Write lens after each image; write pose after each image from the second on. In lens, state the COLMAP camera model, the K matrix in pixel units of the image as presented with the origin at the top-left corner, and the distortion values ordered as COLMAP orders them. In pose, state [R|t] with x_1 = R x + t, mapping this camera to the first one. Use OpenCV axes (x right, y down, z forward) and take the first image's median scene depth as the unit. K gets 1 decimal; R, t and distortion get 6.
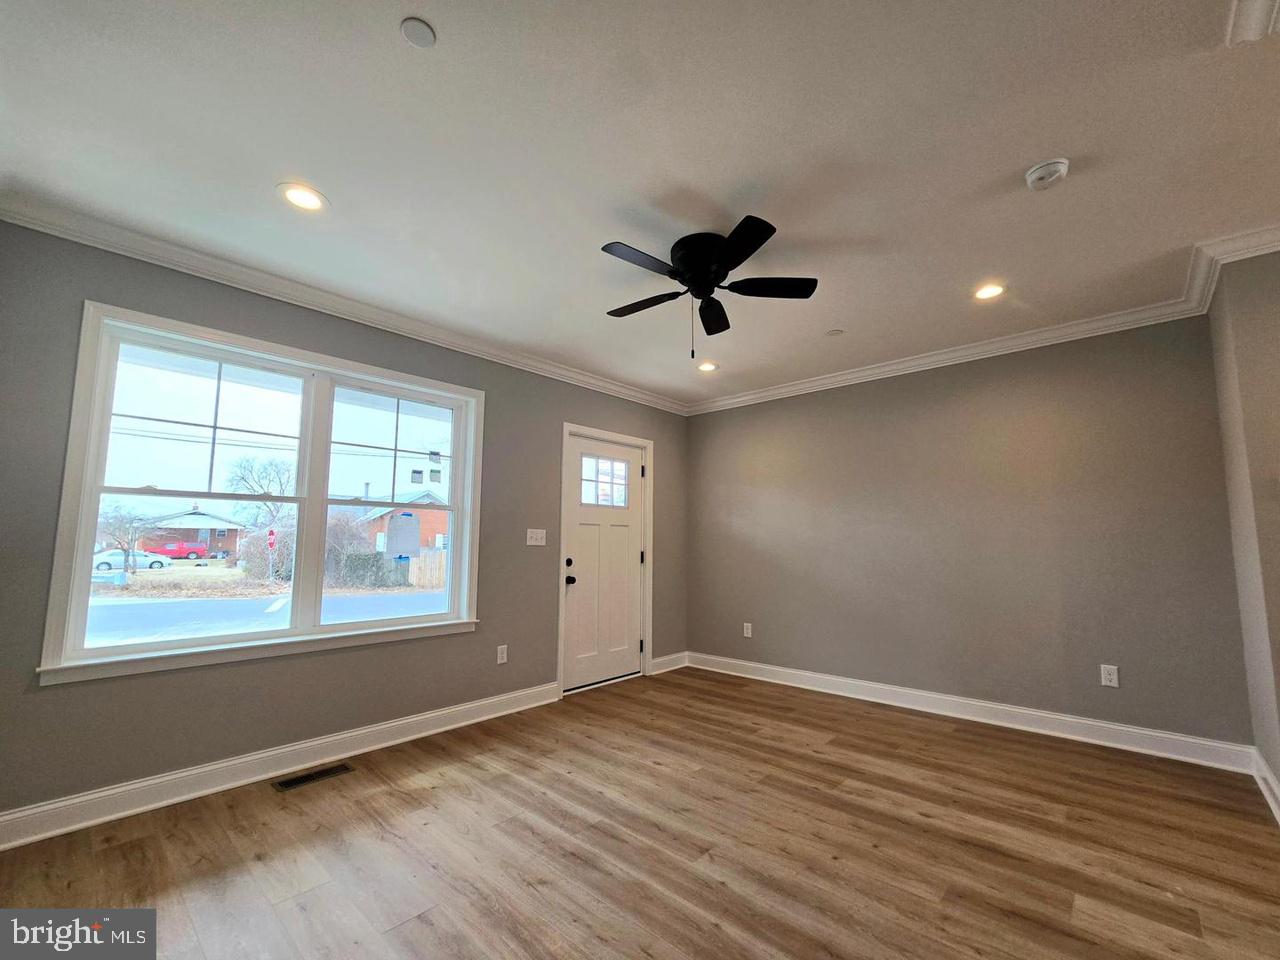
lens RADIAL K [[524.2, 0, 638.6], [0, 524.2, 487.6], [0, 0, 1]] dist [-0.000590, -0.000183]
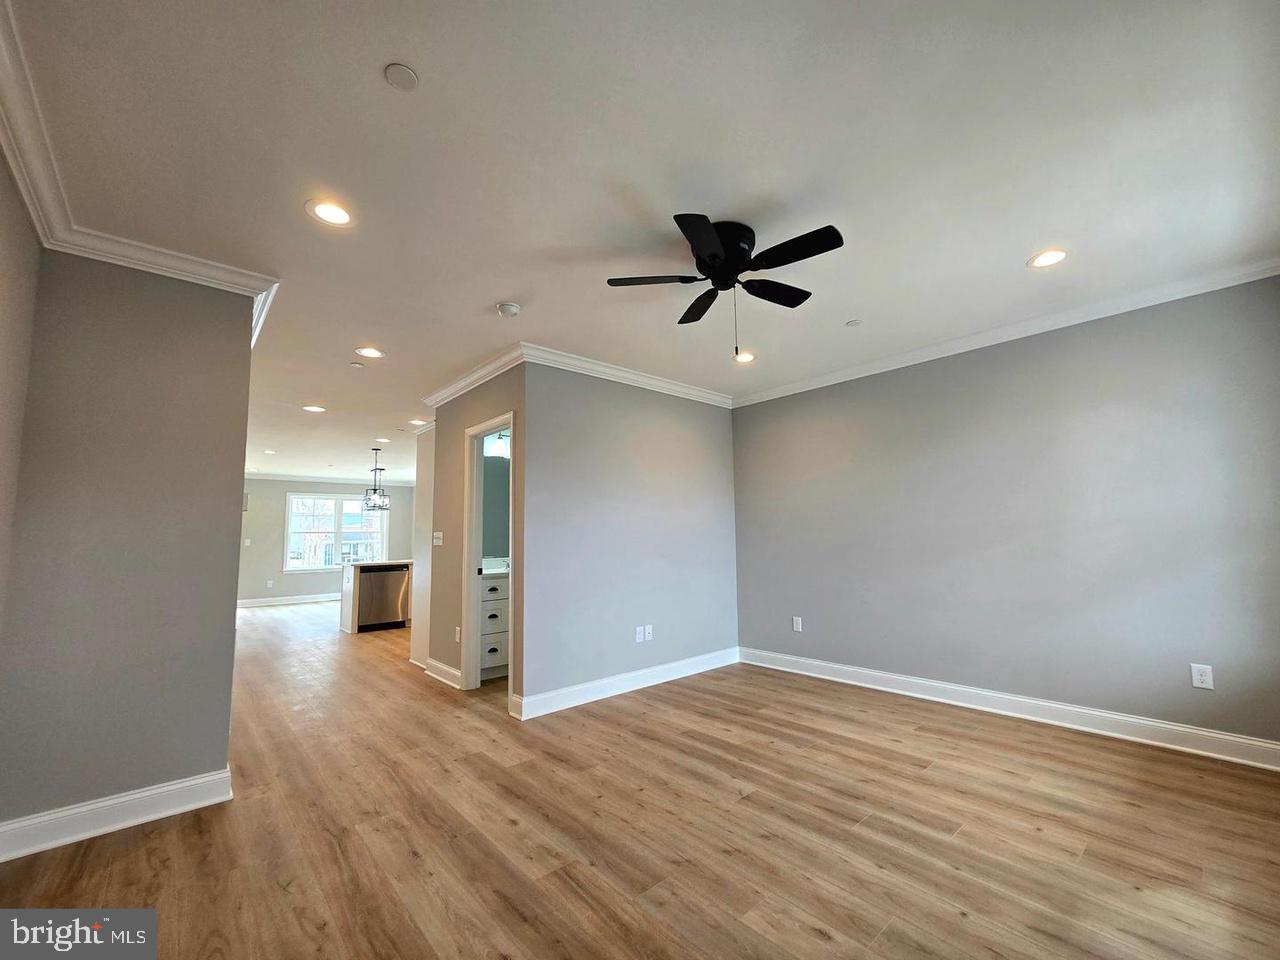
lens RADIAL K [[524.2, 0, 638.6], [0, 524.2, 487.6], [0, 0, 1]] dist [-0.000590, -0.000183]
pose [[-0.994438, 0.023239, 0.102728, 0.226637], [0.001773, 0.978910, -0.204285, 0.241864], [-0.105308, -0.202967, -0.973506, 2.308192]]
